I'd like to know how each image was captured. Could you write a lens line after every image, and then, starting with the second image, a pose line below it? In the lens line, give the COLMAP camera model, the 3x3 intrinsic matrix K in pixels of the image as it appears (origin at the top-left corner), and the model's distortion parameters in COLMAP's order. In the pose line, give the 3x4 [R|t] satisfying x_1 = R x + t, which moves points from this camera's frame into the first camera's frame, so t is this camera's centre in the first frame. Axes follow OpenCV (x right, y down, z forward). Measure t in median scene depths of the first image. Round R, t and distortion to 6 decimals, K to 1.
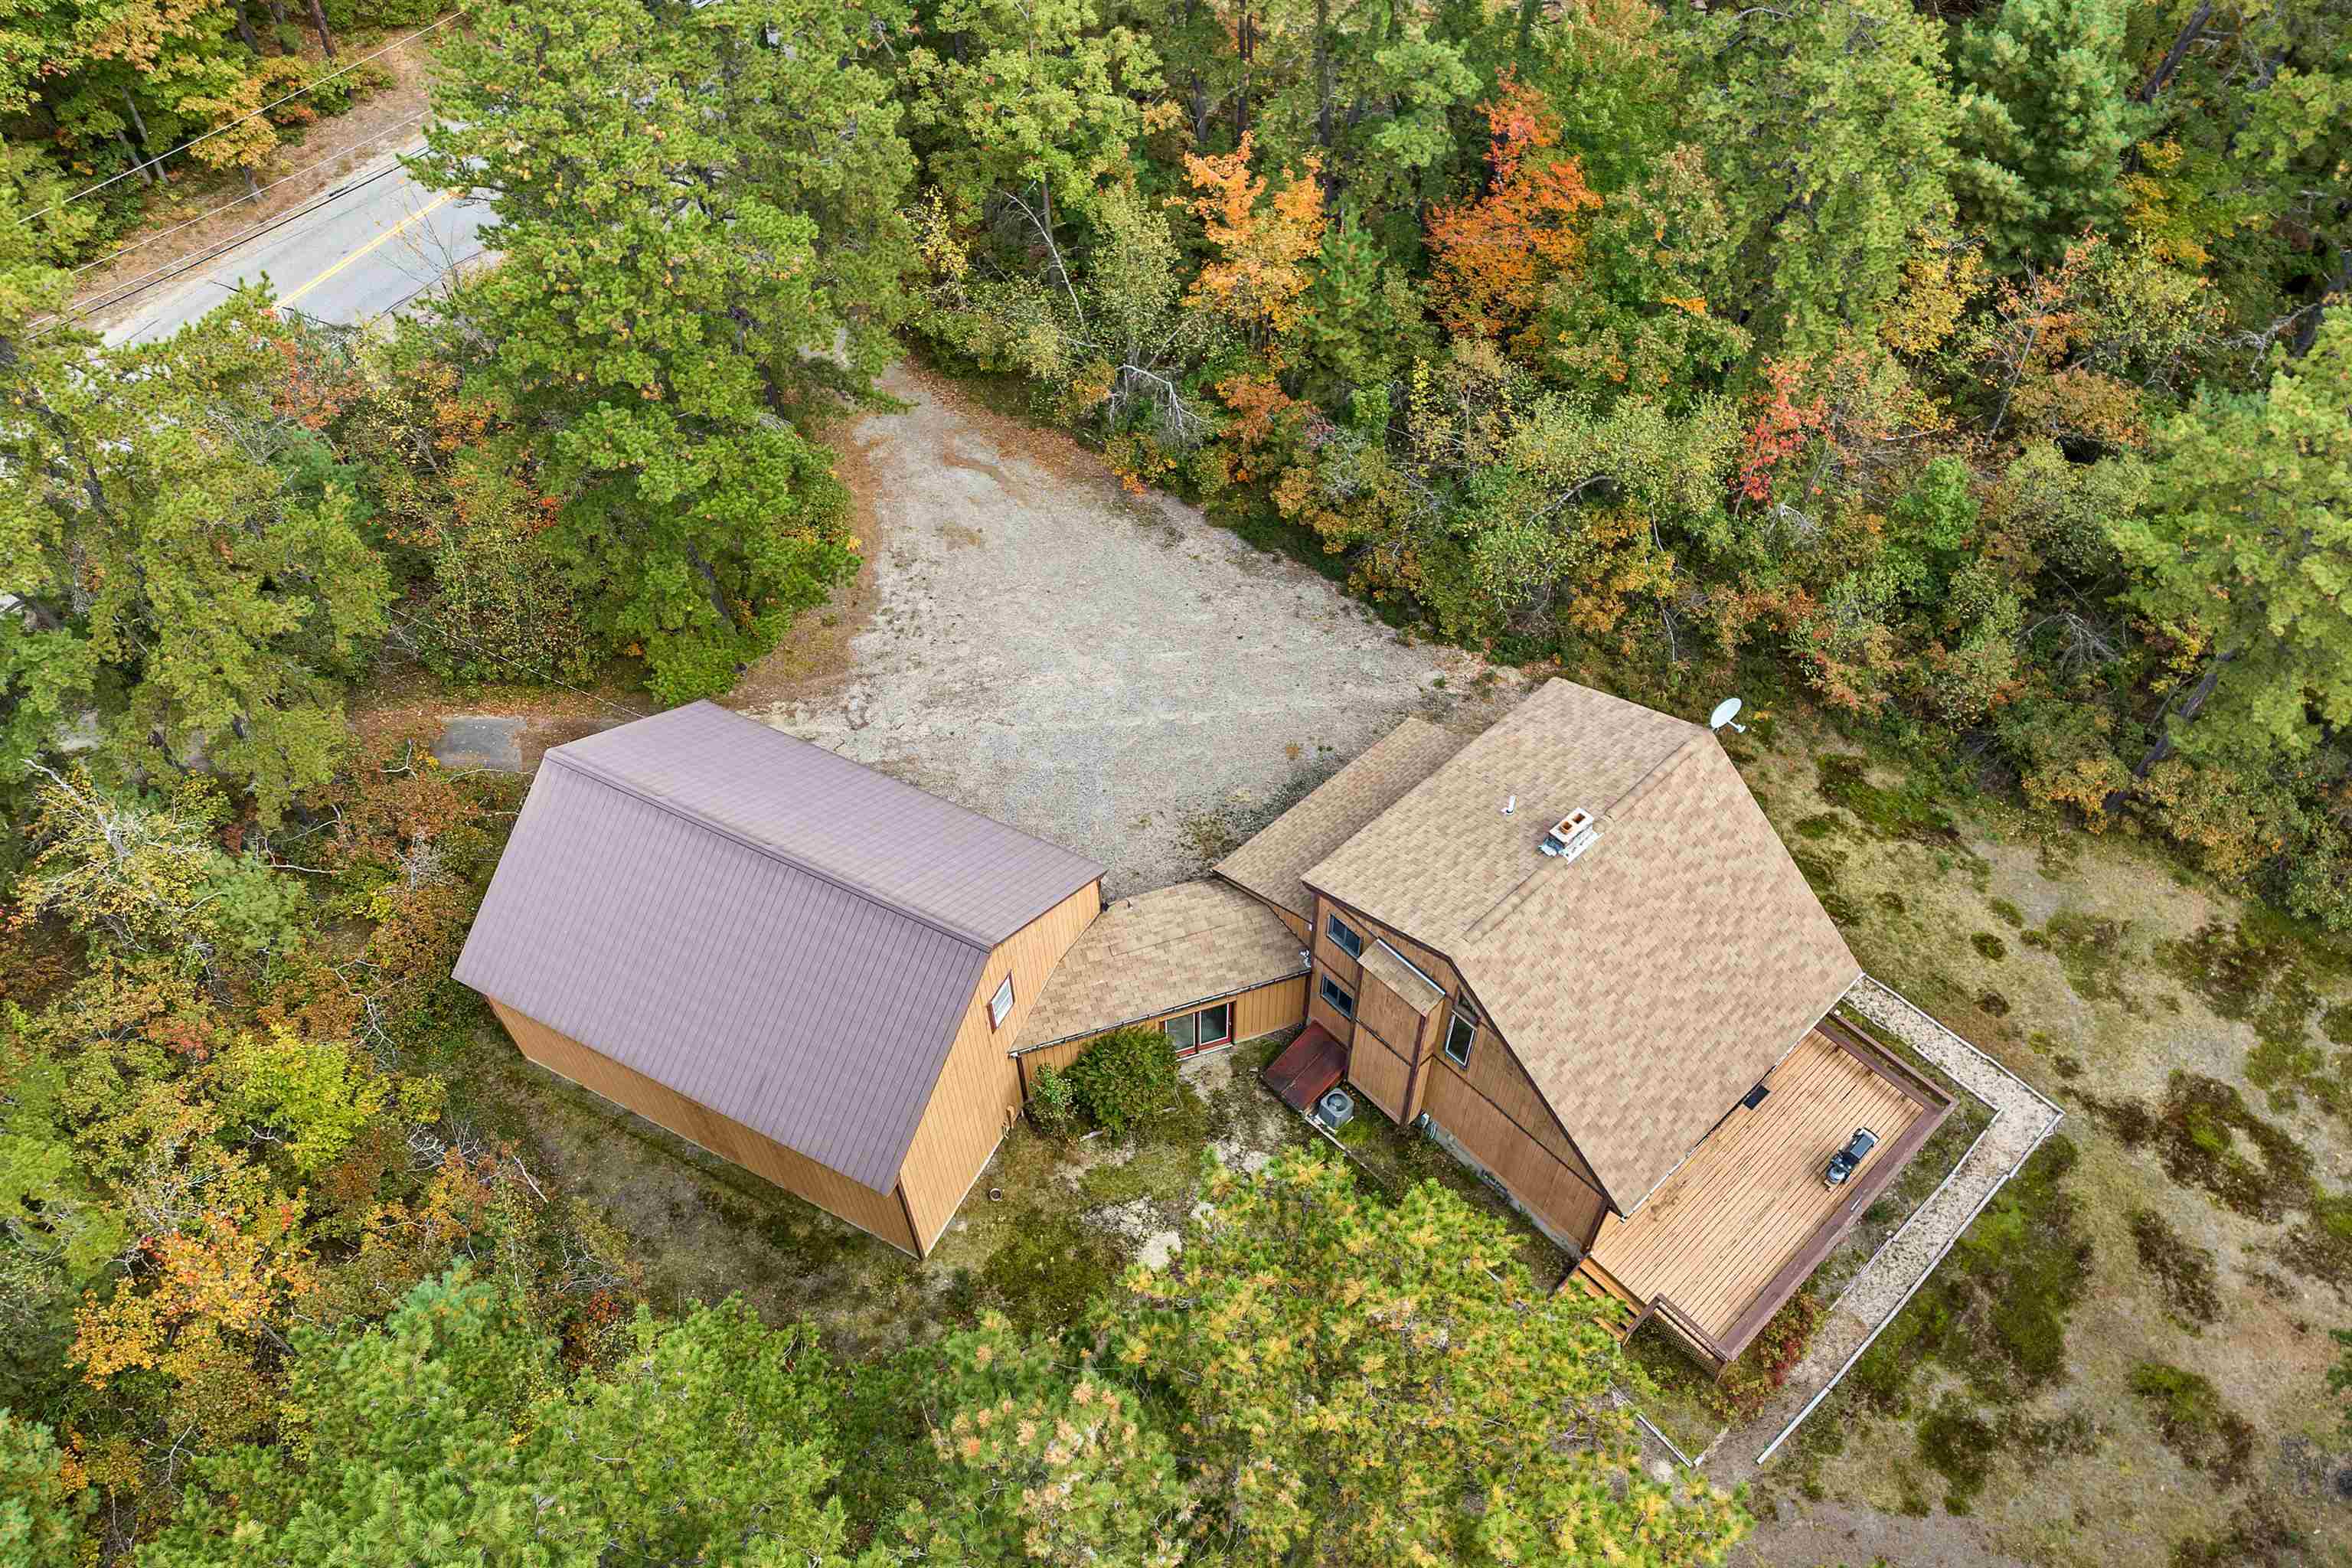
lens RADIAL K [[1723.0, 0, 1181.7], [0, 1723.0, 789.5], [0, 0, 1]] dist [-0.041711, 0.018275]
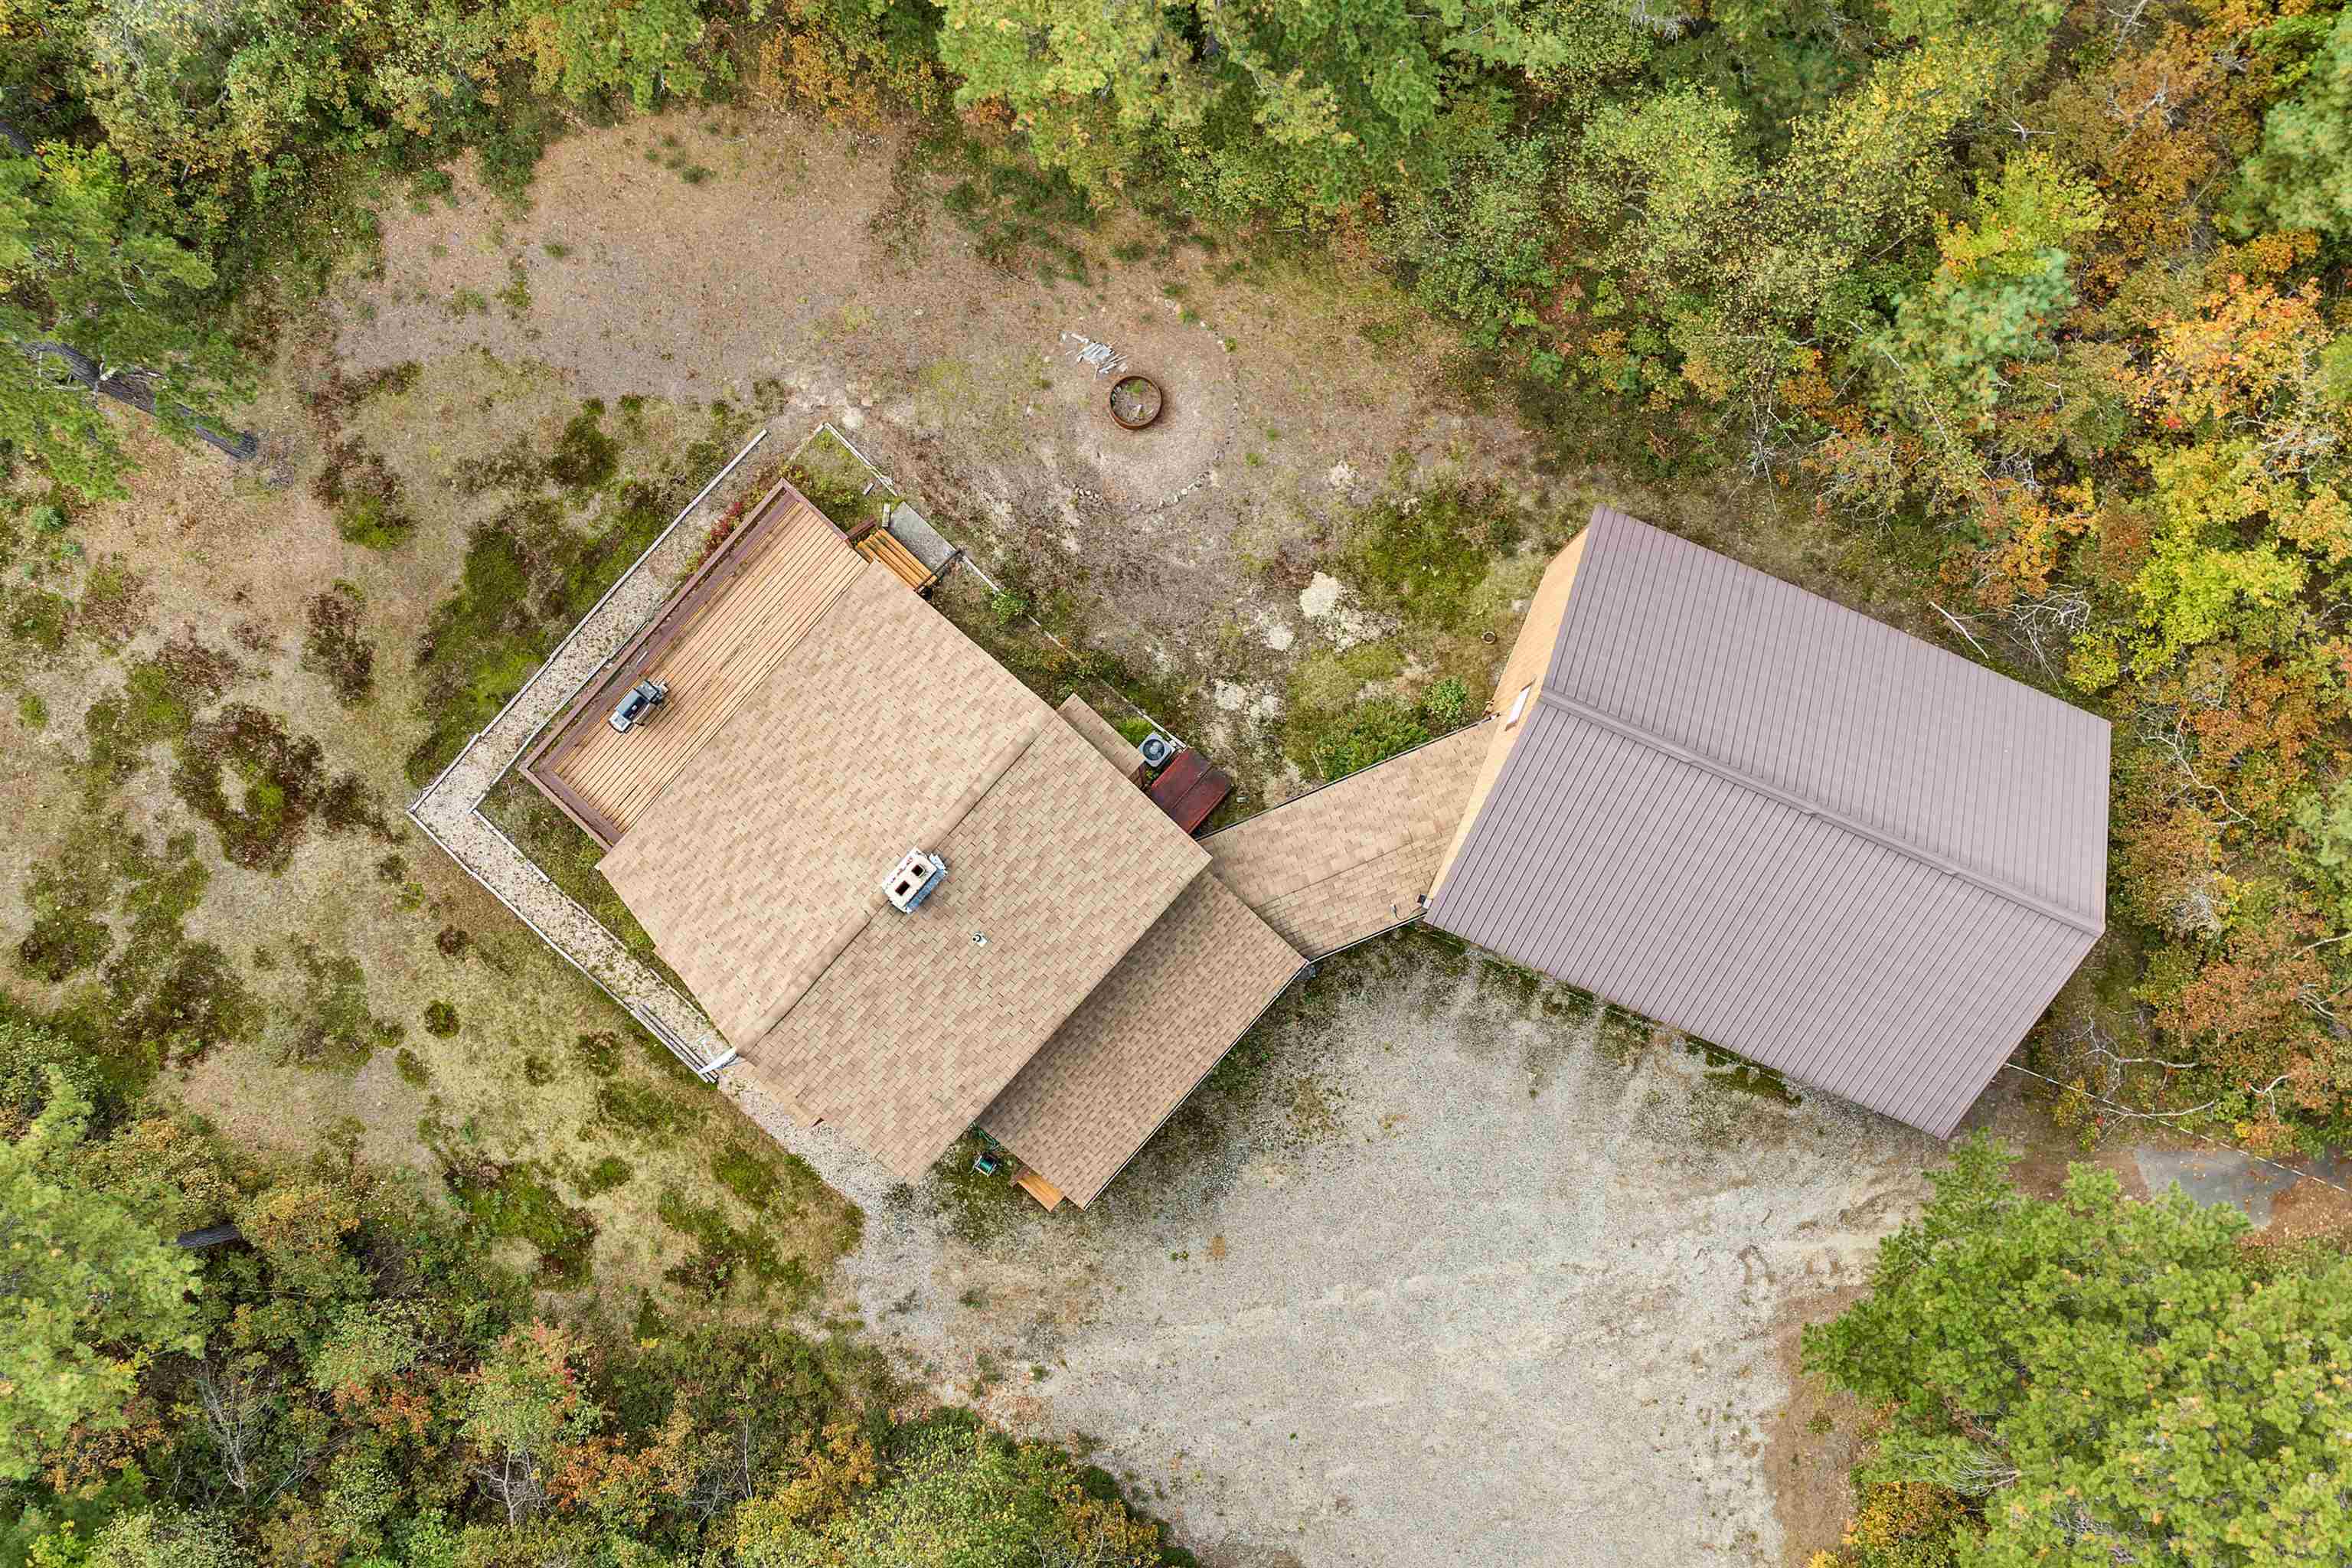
lens RADIAL K [[1723.0, 0, 1174.5], [0, 1723.0, 781.0], [0, 0, 1]] dist [-0.041711, 0.018275]
pose [[-0.996478, 0.083496, 0.007716, 0.072508], [-0.059438, -0.768254, 0.637380, -0.448261], [0.059146, 0.634677, 0.770511, 0.263203]]
